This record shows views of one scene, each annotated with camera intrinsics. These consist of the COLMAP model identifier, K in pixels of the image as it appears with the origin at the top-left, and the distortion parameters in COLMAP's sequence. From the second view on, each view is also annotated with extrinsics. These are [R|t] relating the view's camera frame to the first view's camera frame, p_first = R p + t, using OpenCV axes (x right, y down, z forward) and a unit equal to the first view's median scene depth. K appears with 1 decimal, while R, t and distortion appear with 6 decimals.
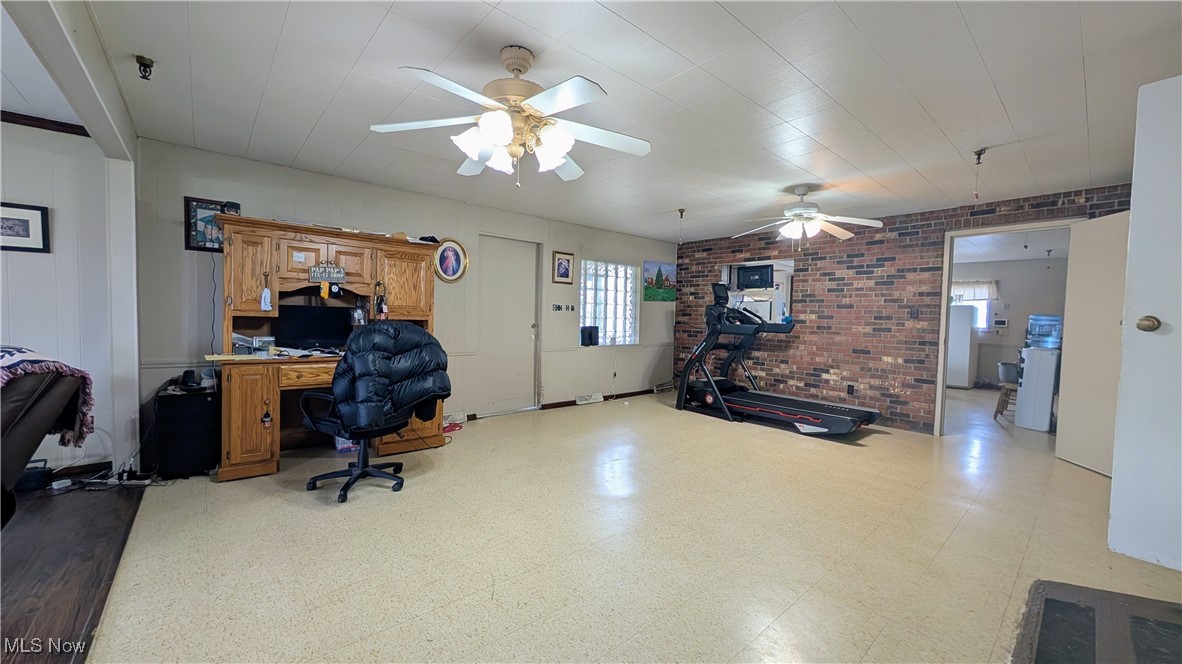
lens RADIAL K [[446.8, 0, 591.0], [0, 446.8, 332.0], [0, 0, 1]] dist [0.001754, 0.000015]
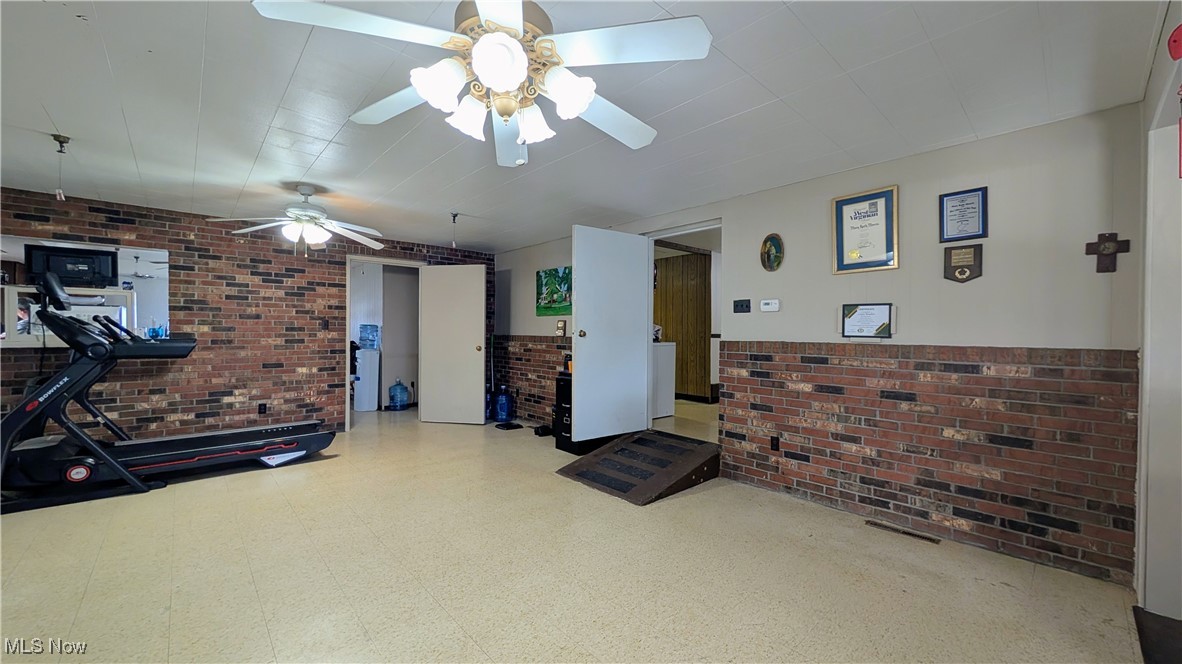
lens RADIAL K [[446.8, 0, 591.0], [0, 446.8, 332.0], [0, 0, 1]] dist [0.001754, 0.000015]
pose [[-0.026866, -0.025110, 0.999324, -0.342689], [0.031400, 0.999170, 0.025950, -0.029179], [-0.999146, 0.032076, -0.026056, 0.355815]]
